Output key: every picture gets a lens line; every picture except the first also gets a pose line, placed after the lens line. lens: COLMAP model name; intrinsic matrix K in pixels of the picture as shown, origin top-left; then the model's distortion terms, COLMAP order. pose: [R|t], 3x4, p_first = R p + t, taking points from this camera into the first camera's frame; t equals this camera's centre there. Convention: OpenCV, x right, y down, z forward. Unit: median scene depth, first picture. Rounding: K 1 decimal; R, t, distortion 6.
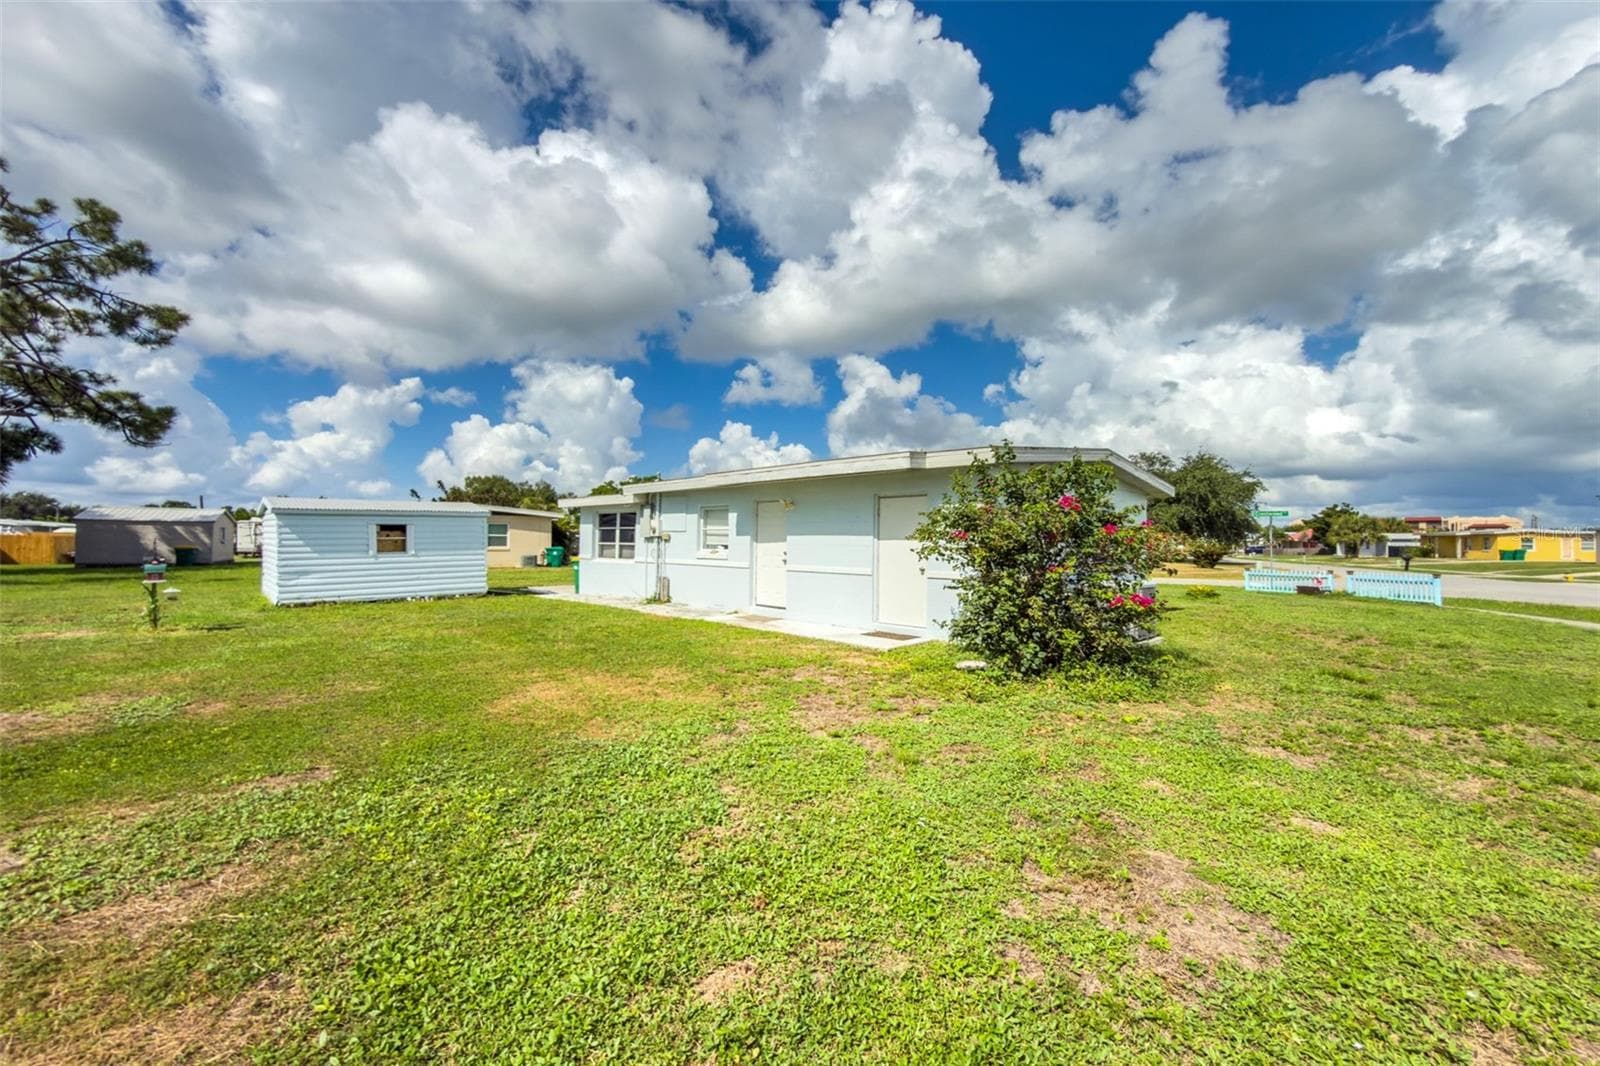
lens RADIAL K [[654.0, 0, 852.9], [0, 654.0, 529.3], [0, 0, 1]] dist [0.005546, -0.001329]
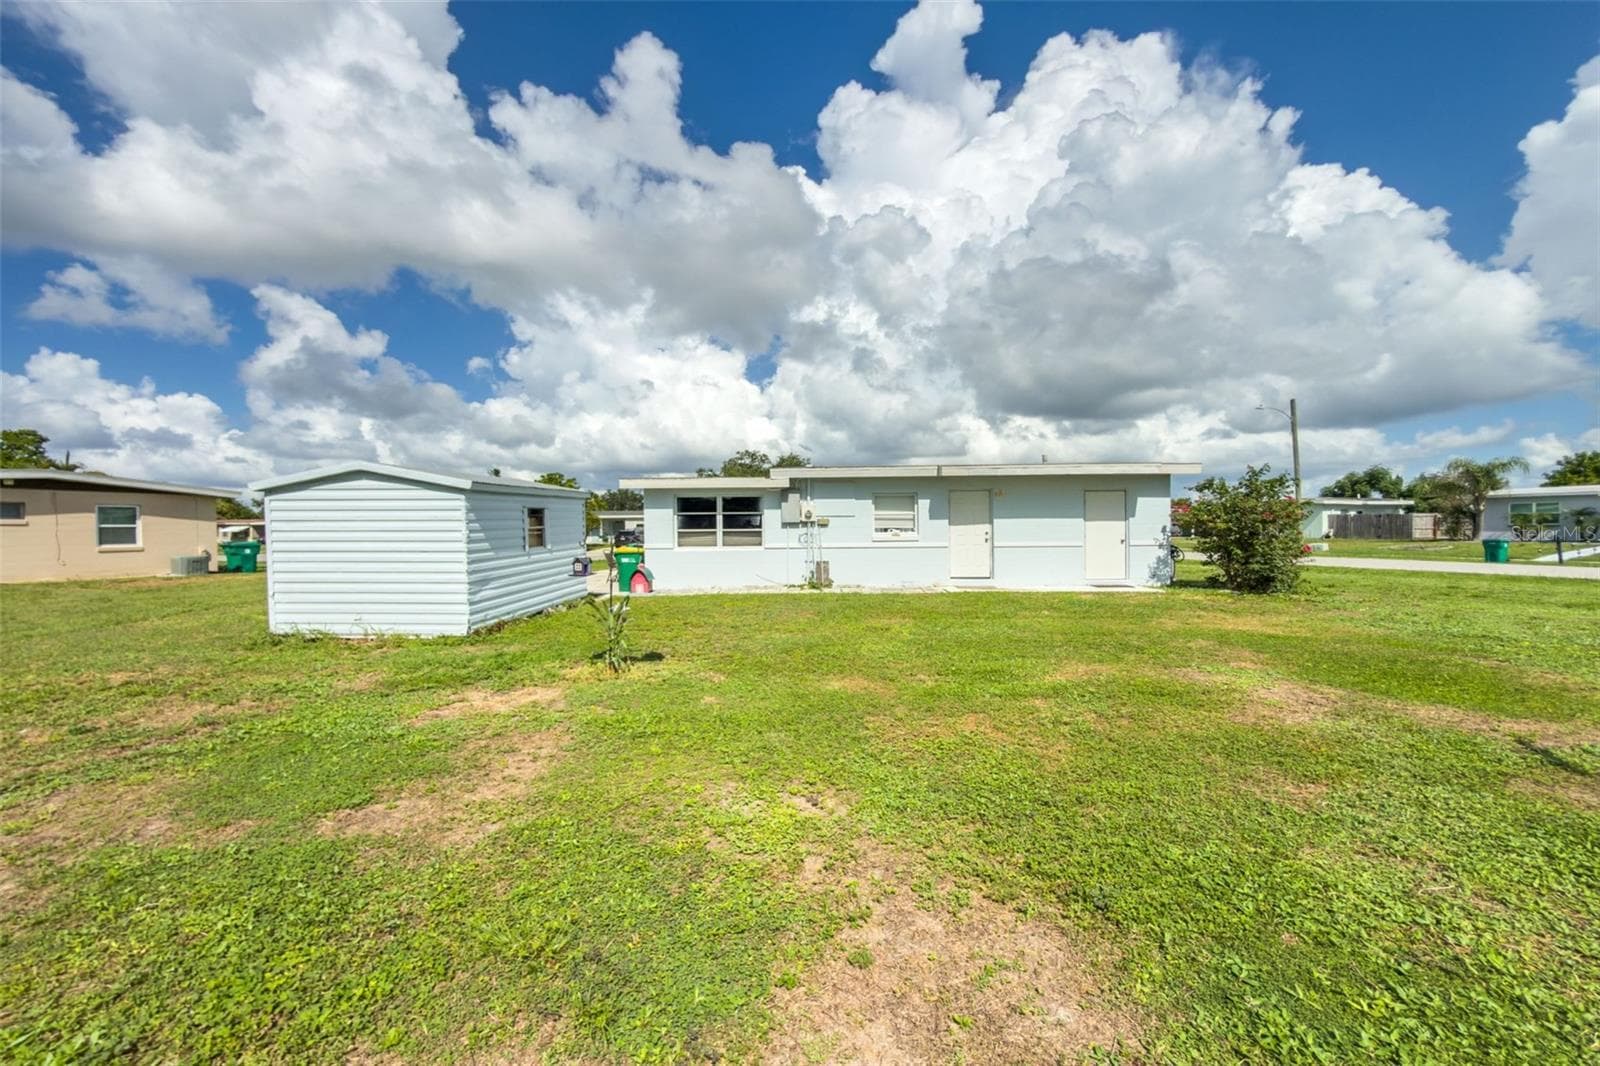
lens RADIAL K [[654.0, 0, 785.2], [0, 654.0, 538.5], [0, 0, 1]] dist [0.005546, -0.001329]
pose [[0.733556, -0.026227, 0.679123, -0.098370], [0.002884, 0.999366, 0.035479, 0.000257], [-0.679623, -0.024067, 0.733167, 0.032111]]
